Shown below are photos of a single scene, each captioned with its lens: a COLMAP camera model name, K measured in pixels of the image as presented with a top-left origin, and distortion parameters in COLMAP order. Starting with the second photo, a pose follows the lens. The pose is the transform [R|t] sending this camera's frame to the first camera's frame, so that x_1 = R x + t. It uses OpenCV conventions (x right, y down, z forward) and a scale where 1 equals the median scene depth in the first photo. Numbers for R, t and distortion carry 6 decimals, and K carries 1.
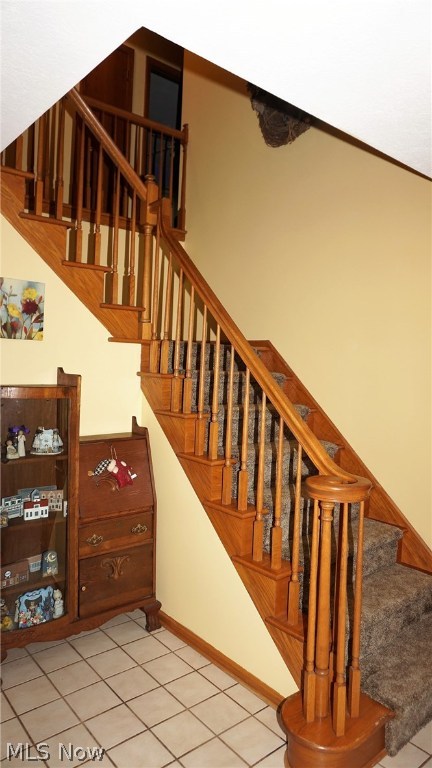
lens RADIAL K [[507.4, 0, 217.1], [0, 507.4, 381.1], [0, 0, 1]] dist [-0.049433, 0.003868]
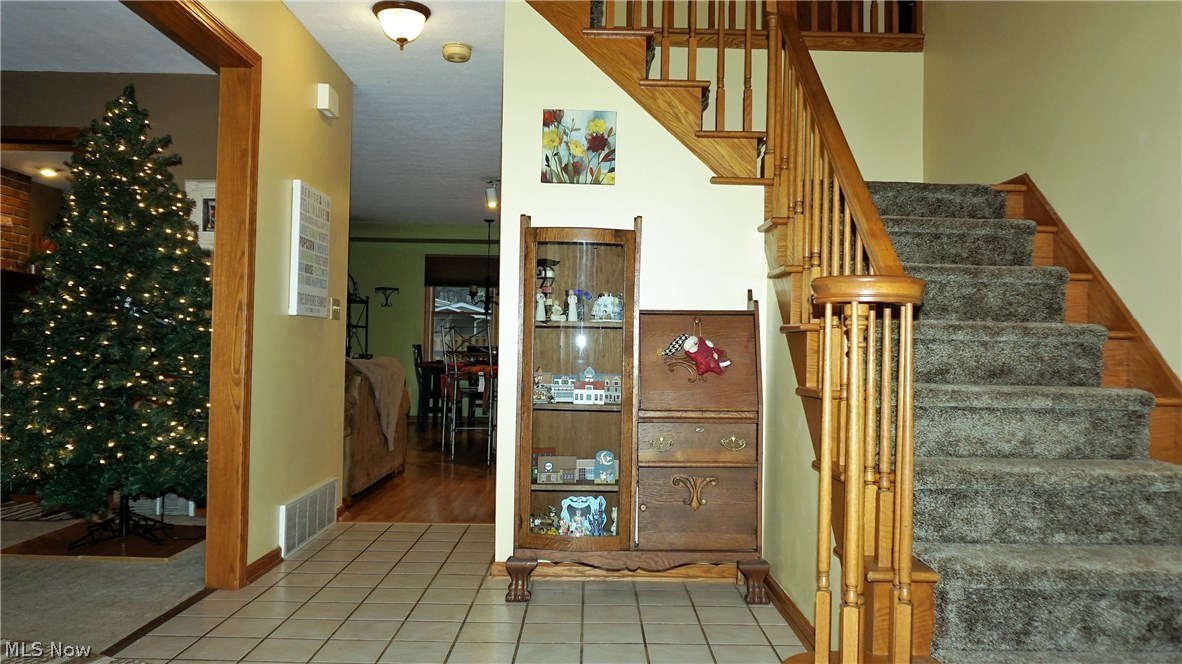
lens RADIAL K [[781.0, 0, 587.5], [0, 781.0, 334.0], [0, 0, 1]] dist [-0.049433, 0.003868]
pose [[0.757544, -0.028661, -0.652155, 0.410110], [-0.016277, 0.997896, -0.062763, 0.232016], [0.652581, 0.058161, 0.755483, 0.080004]]
